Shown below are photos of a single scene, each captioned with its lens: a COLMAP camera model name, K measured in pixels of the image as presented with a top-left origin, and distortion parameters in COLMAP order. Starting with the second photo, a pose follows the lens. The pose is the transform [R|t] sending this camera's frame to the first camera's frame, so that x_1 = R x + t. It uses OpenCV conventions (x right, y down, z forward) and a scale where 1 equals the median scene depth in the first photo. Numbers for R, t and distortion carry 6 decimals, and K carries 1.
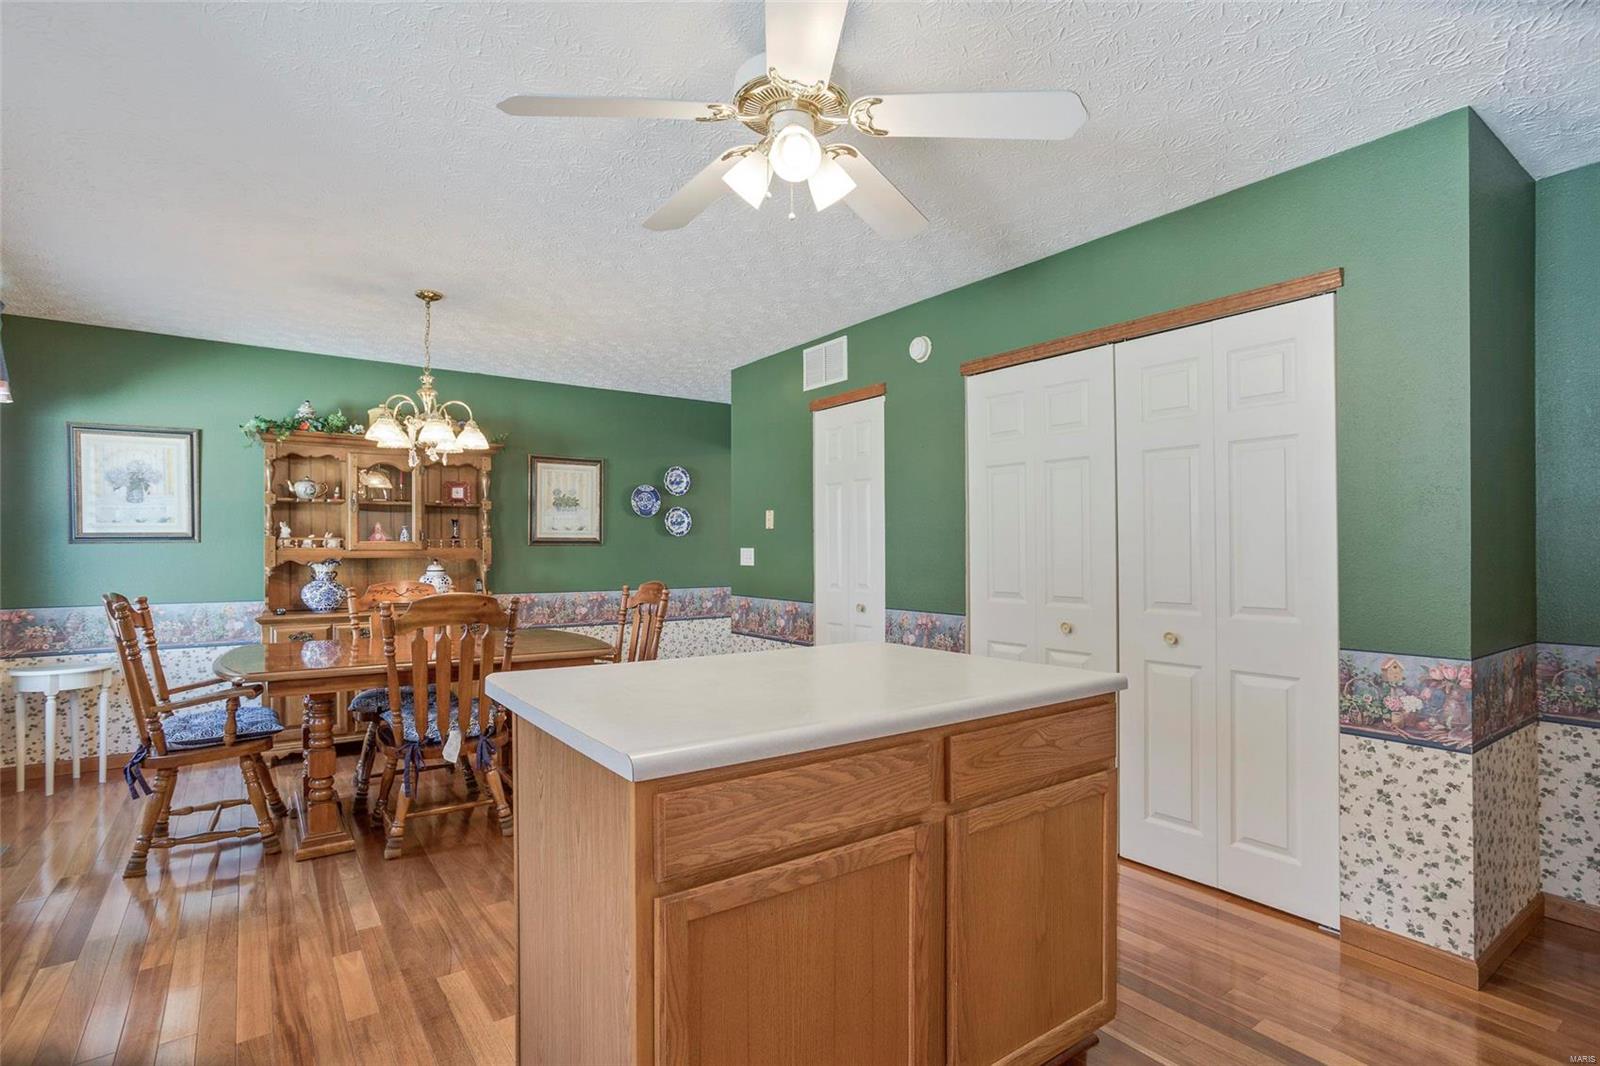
lens RADIAL K [[781.7, 0, 799.3], [0, 781.7, 536.8], [0, 0, 1]] dist [-0.043082, 0.025168]
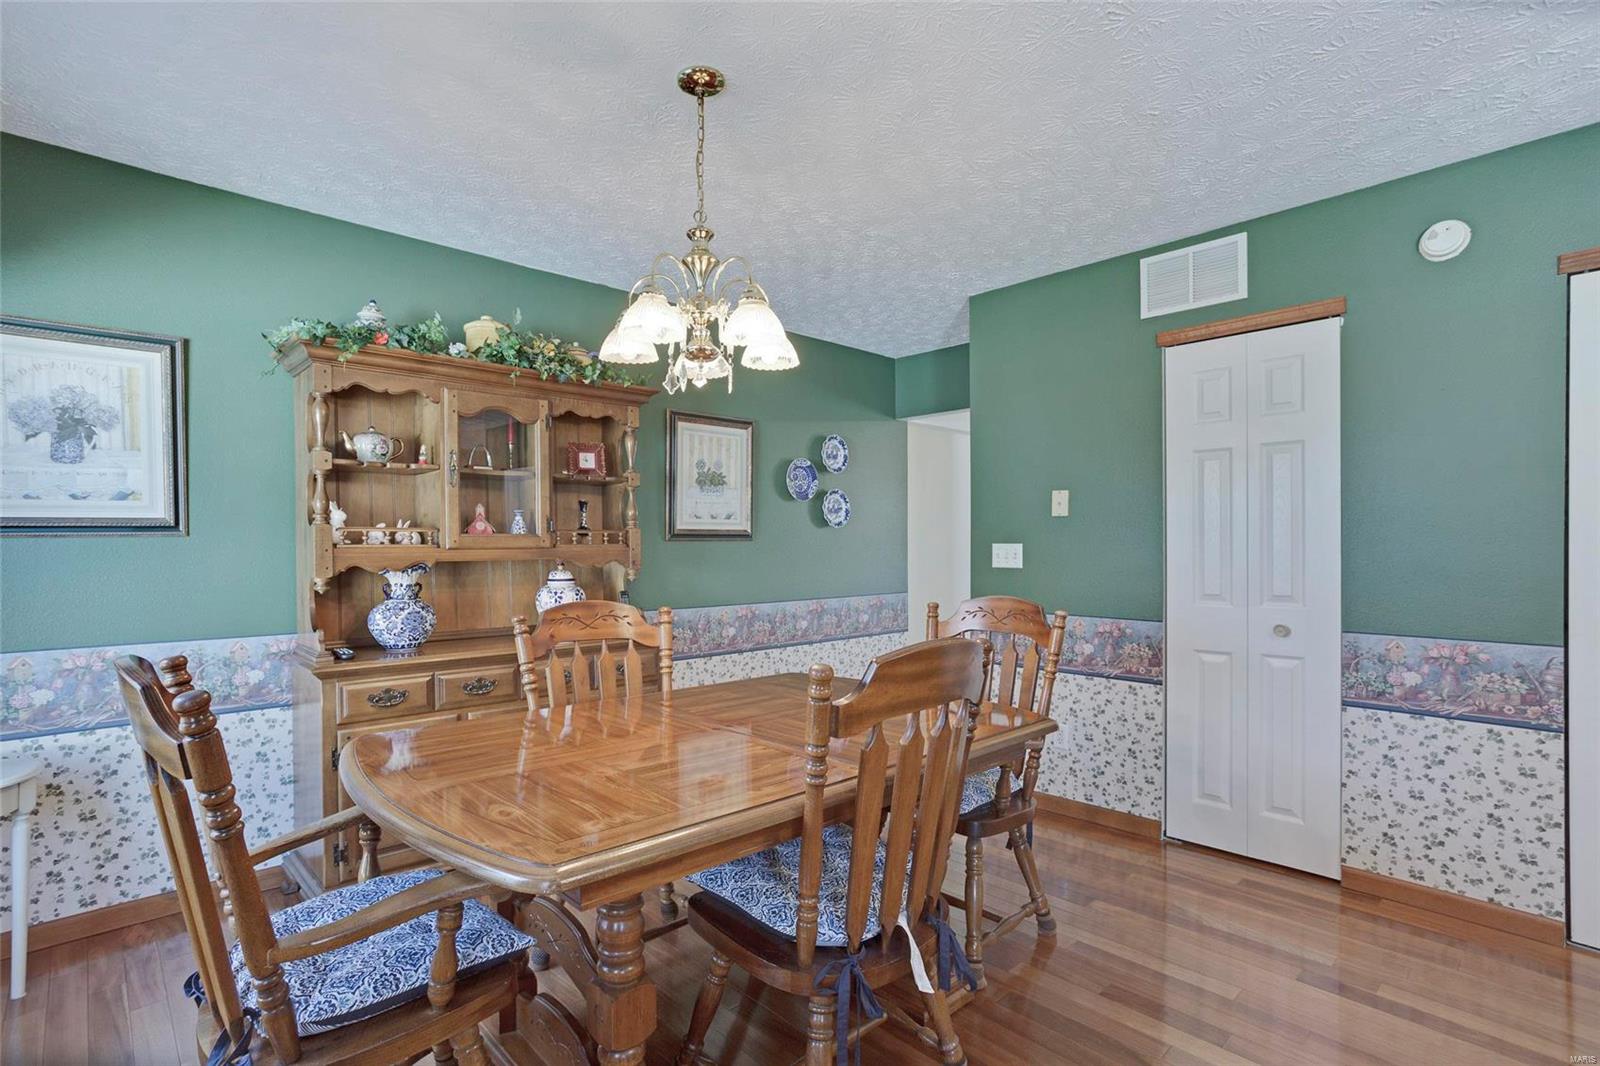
lens RADIAL K [[781.7, 0, 811.6], [0, 781.7, 543.4], [0, 0, 1]] dist [-0.043082, 0.025168]
pose [[0.990668, -0.001751, 0.136286, -0.382956], [-0.000296, 0.999887, 0.015000, 0.004088], [-0.136297, -0.014900, 0.990556, 0.355450]]
